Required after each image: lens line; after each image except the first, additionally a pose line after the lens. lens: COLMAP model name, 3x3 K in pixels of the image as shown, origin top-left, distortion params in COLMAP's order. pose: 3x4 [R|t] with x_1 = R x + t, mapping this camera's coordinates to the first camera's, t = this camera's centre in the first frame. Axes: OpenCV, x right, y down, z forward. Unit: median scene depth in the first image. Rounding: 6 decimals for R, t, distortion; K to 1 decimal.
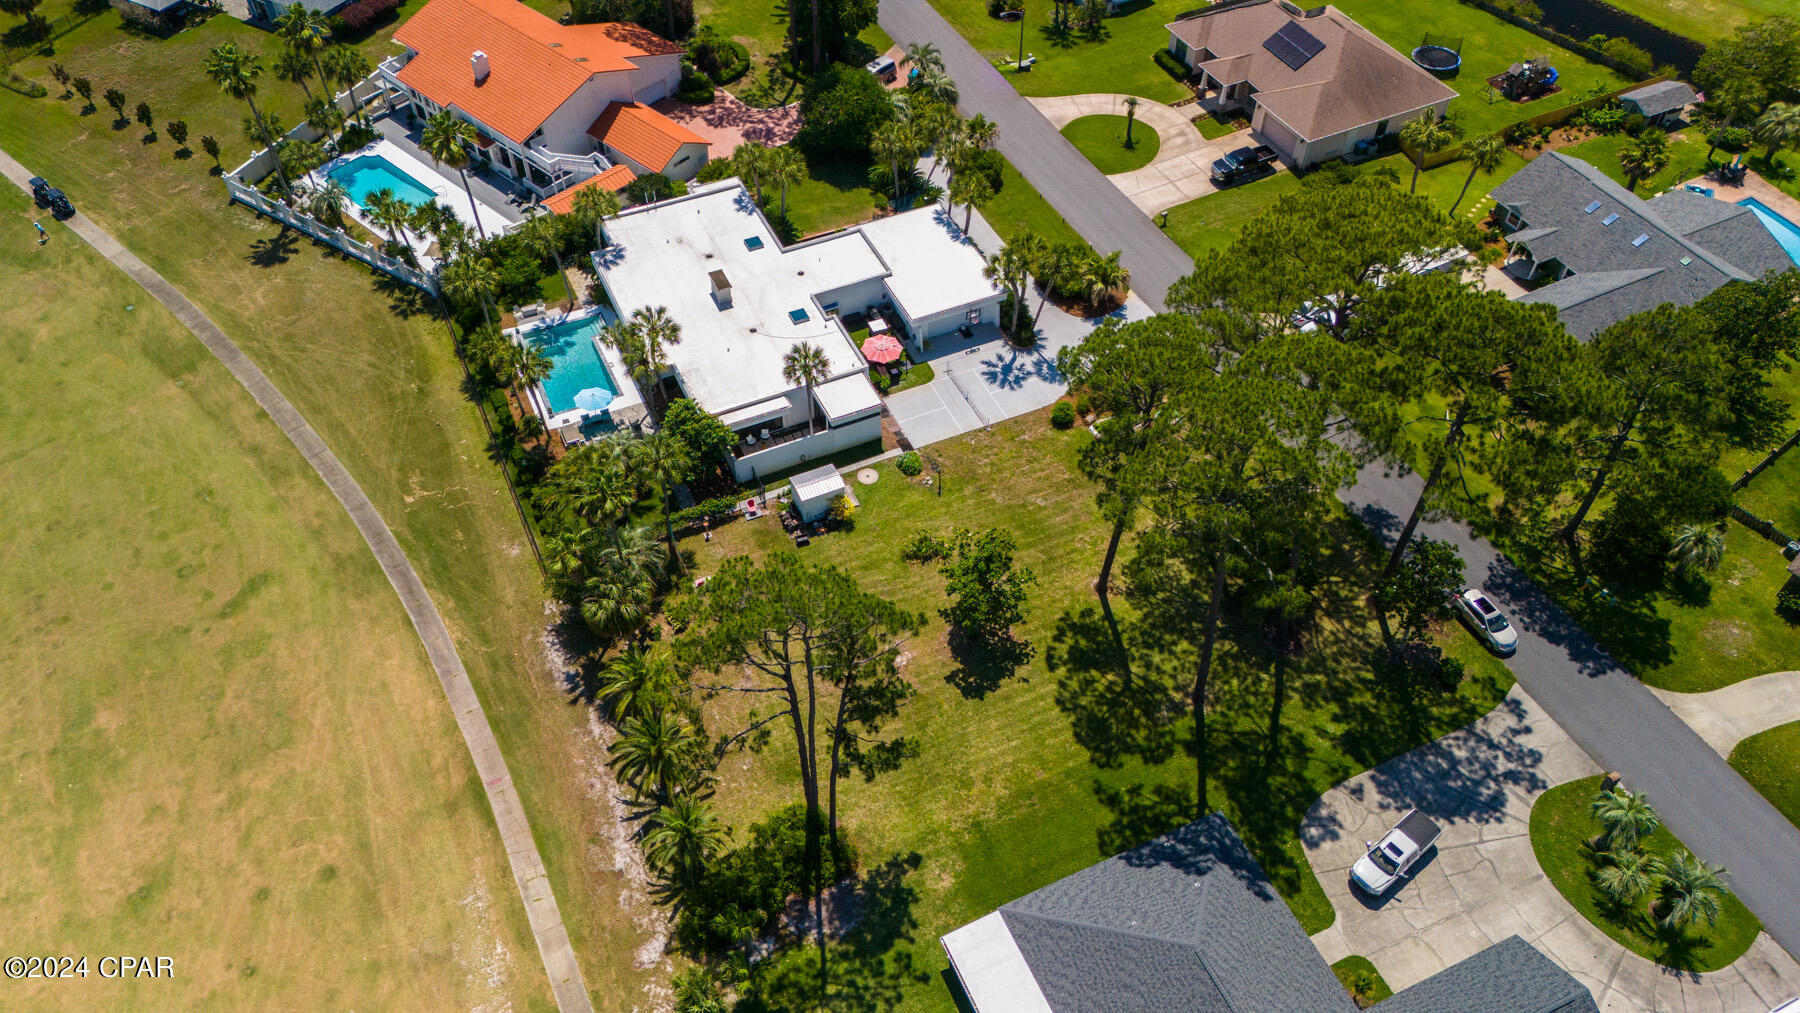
lens RADIAL K [[1322.8, 0, 894.5], [0, 1322.8, 506.4], [0, 0, 1]] dist [0.069800, -0.075410]
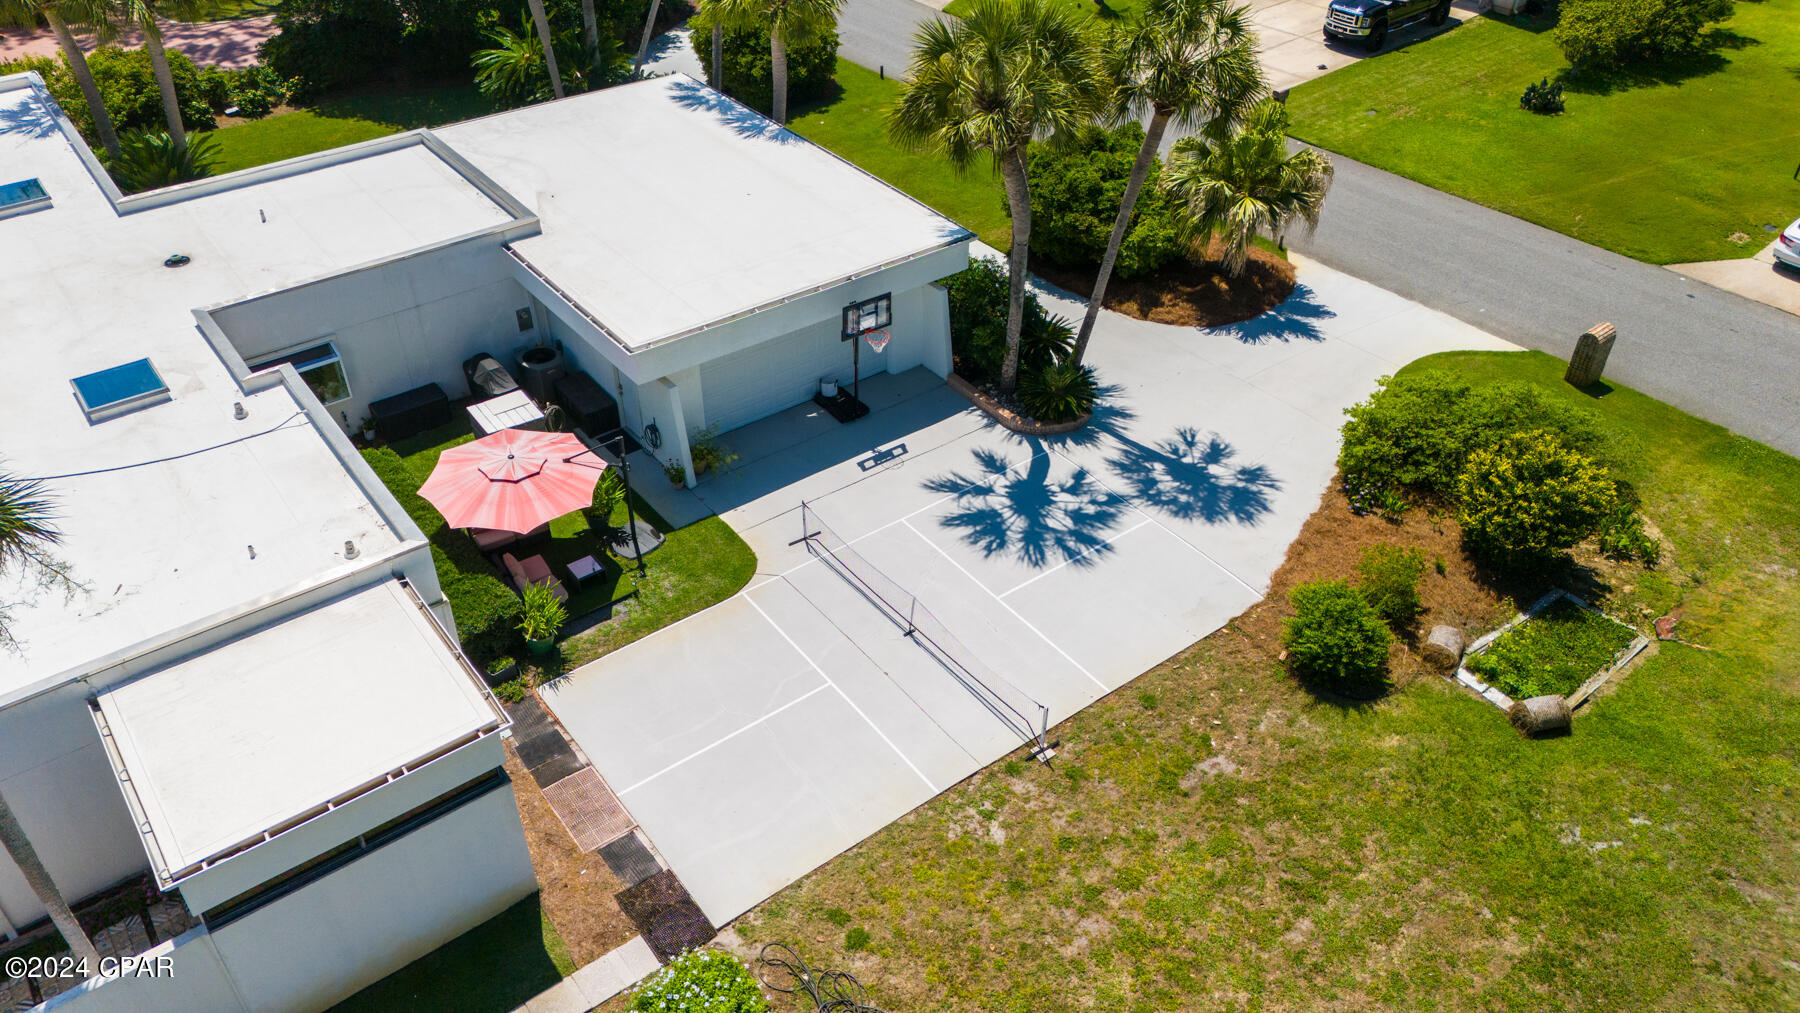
lens RADIAL K [[1337.4, 0, 892.3], [0, 1337.4, 483.1], [0, 0, 1]] dist [0.082114, -0.083660]
pose [[0.974901, -0.127271, 0.182673, 0.012020], [0.163365, 0.966376, -0.198568, -0.061797], [-0.151259, 0.223427, 0.962913, 0.780384]]
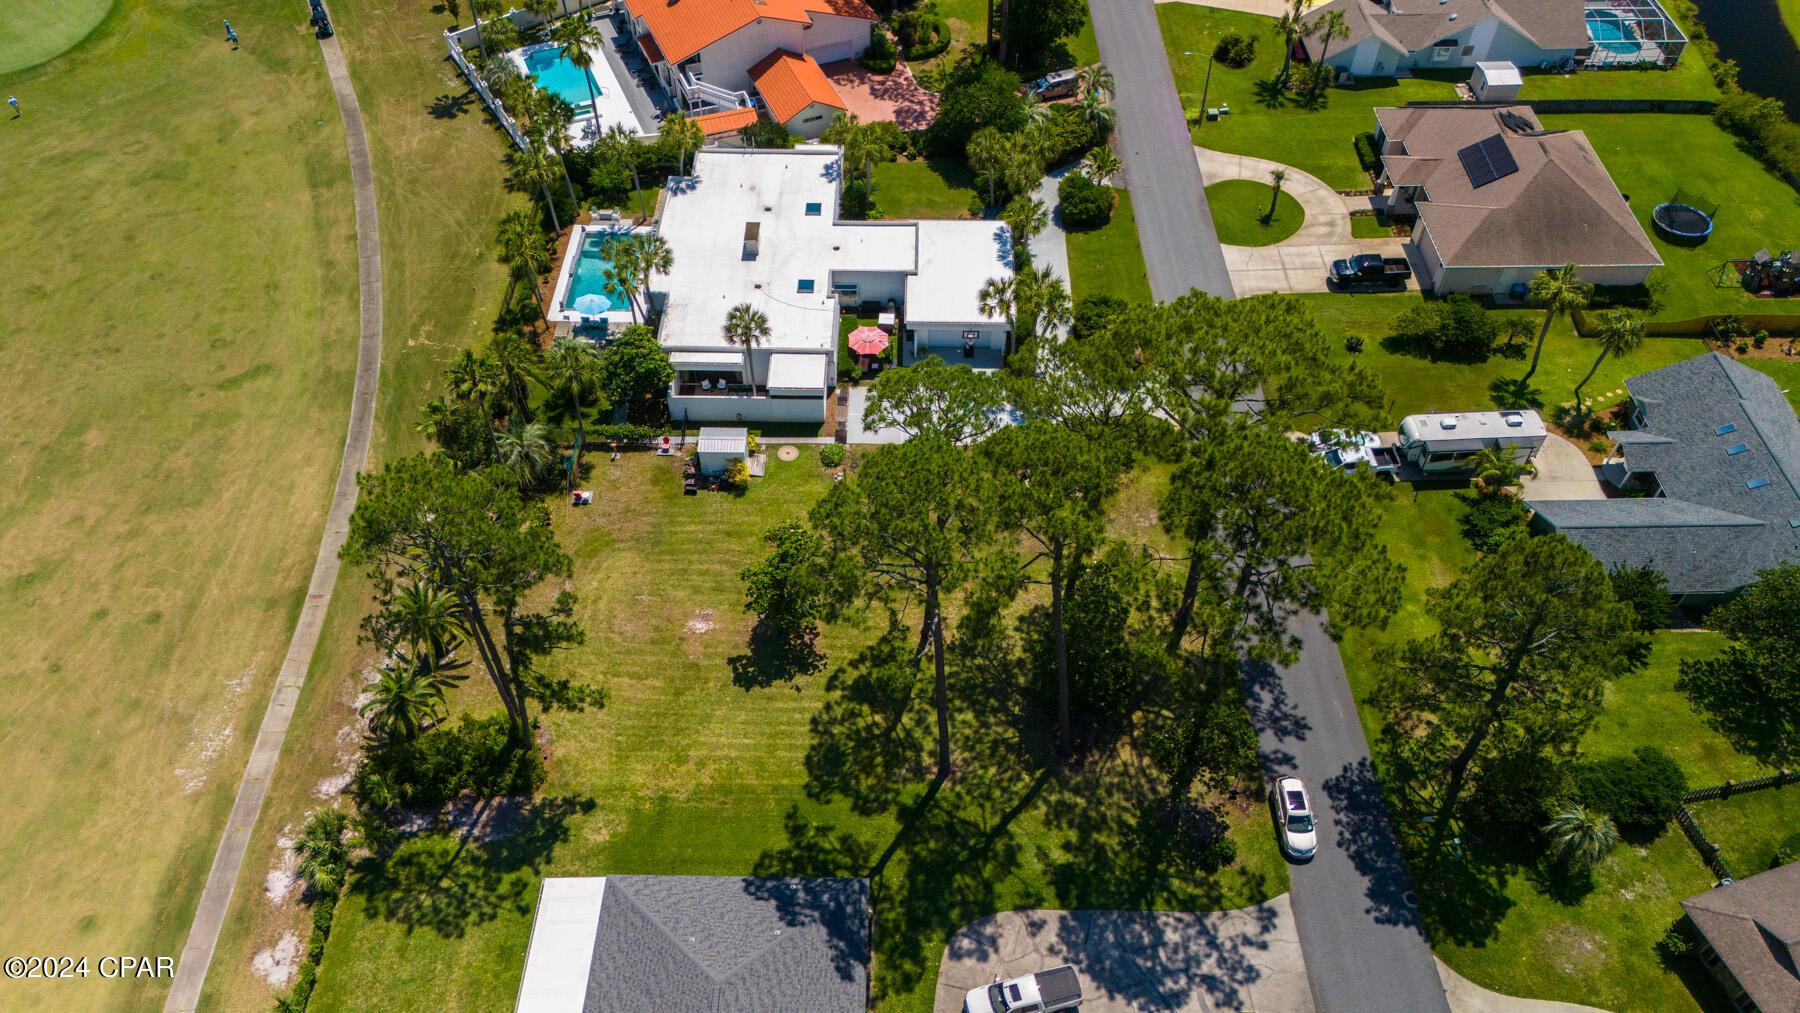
lens RADIAL K [[1322.8, 0, 894.5], [0, 1322.8, 506.4], [0, 0, 1]] dist [0.069800, -0.075410]
pose [[0.901684, 0.323405, -0.287010, 0.342190], [-0.322254, 0.945189, 0.052640, -0.061465], [0.288302, 0.045025, 0.956480, 0.061949]]
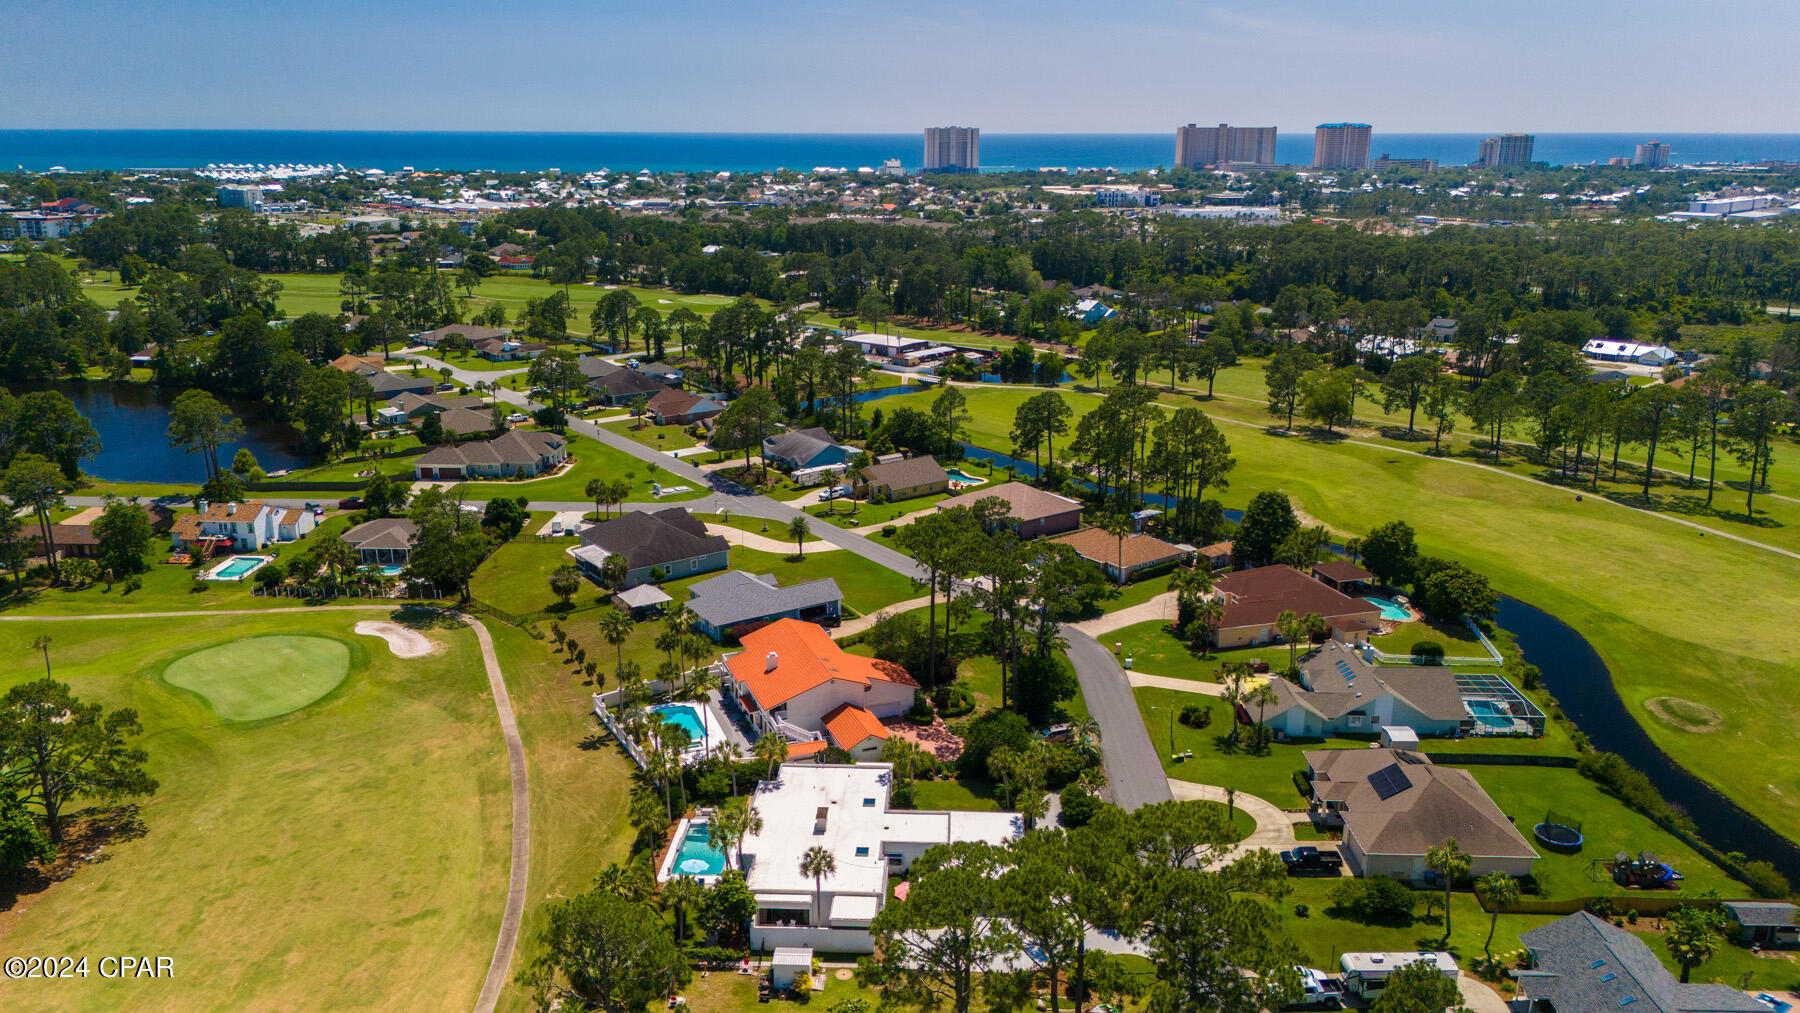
lens RADIAL K [[1337.4, 0, 892.3], [0, 1337.4, 483.1], [0, 0, 1]] dist [0.082114, -0.083660]
pose [[0.887342, 0.119745, -0.445292, 0.509790], [-0.345049, 0.813036, -0.468950, 0.175001], [0.305884, 0.569766, 0.762759, -0.205104]]
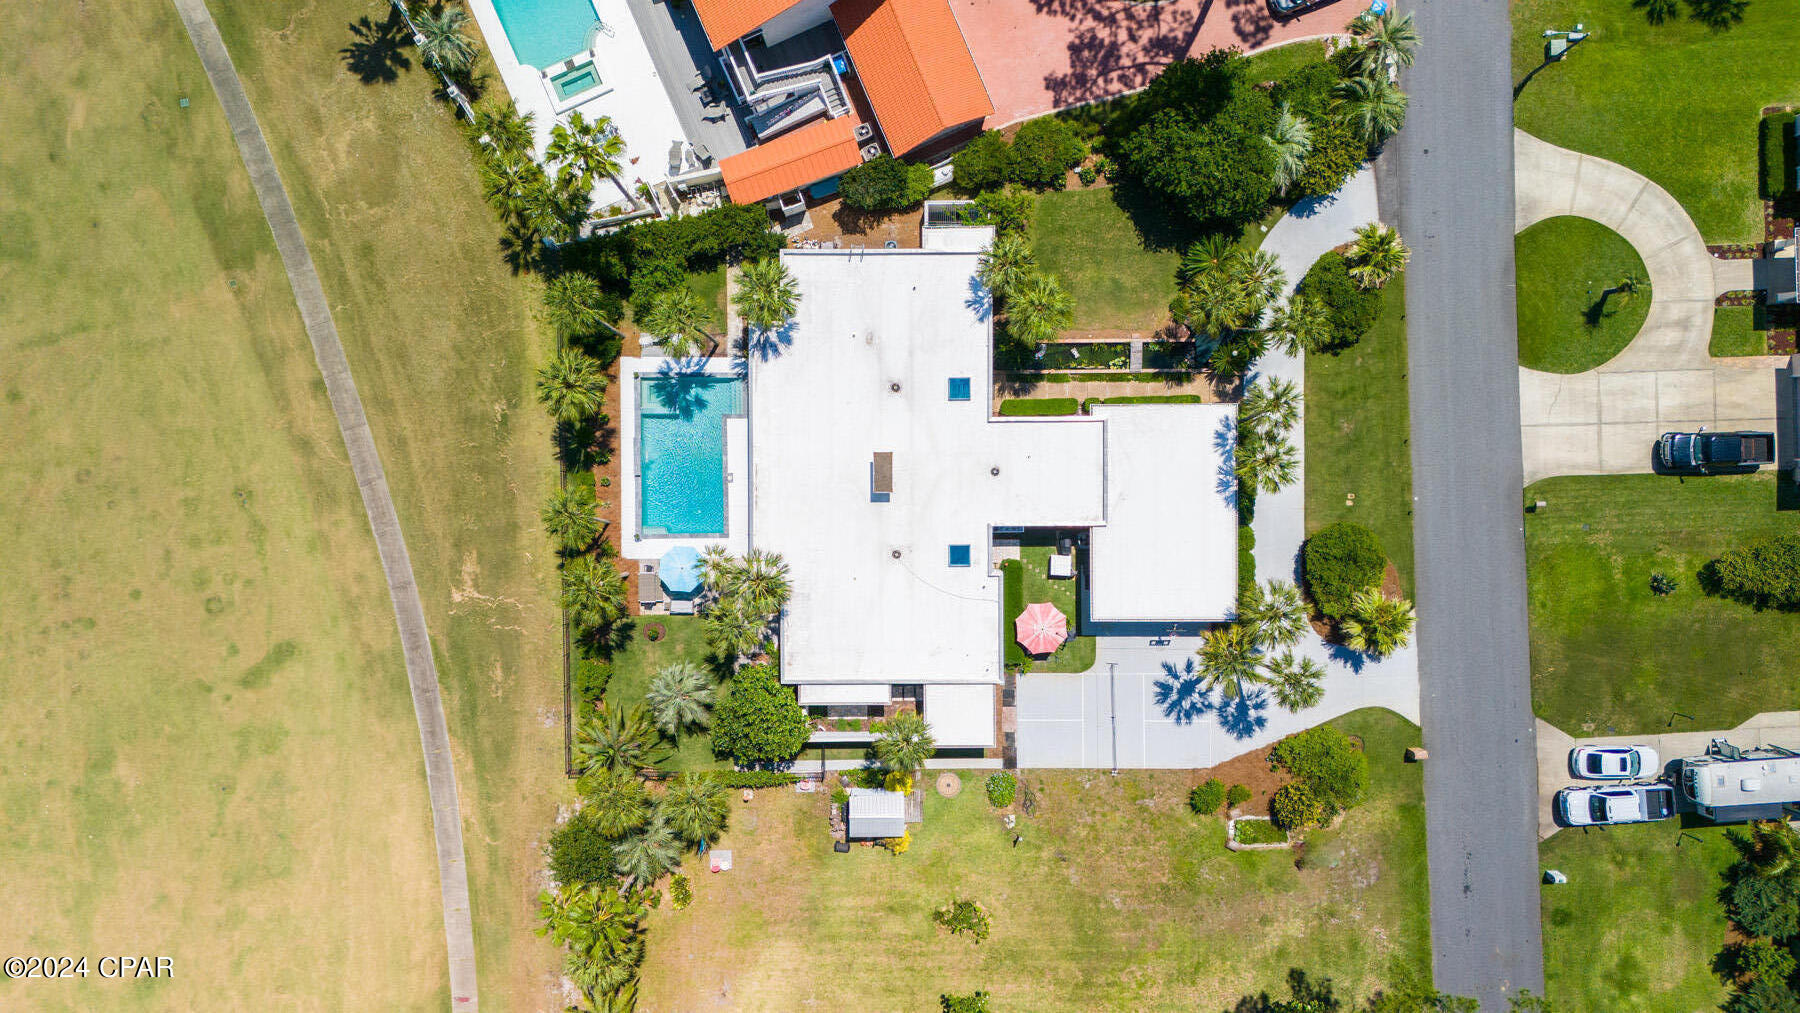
lens RADIAL K [[1322.8, 0, 894.5], [0, 1322.8, 506.4], [0, 0, 1]] dist [0.069800, -0.075410]
pose [[0.911628, 0.411004, -0.003091, -0.119474], [-0.301441, 0.673688, 0.674743, -0.686374], [0.279404, -0.614183, 0.738047, 0.453616]]
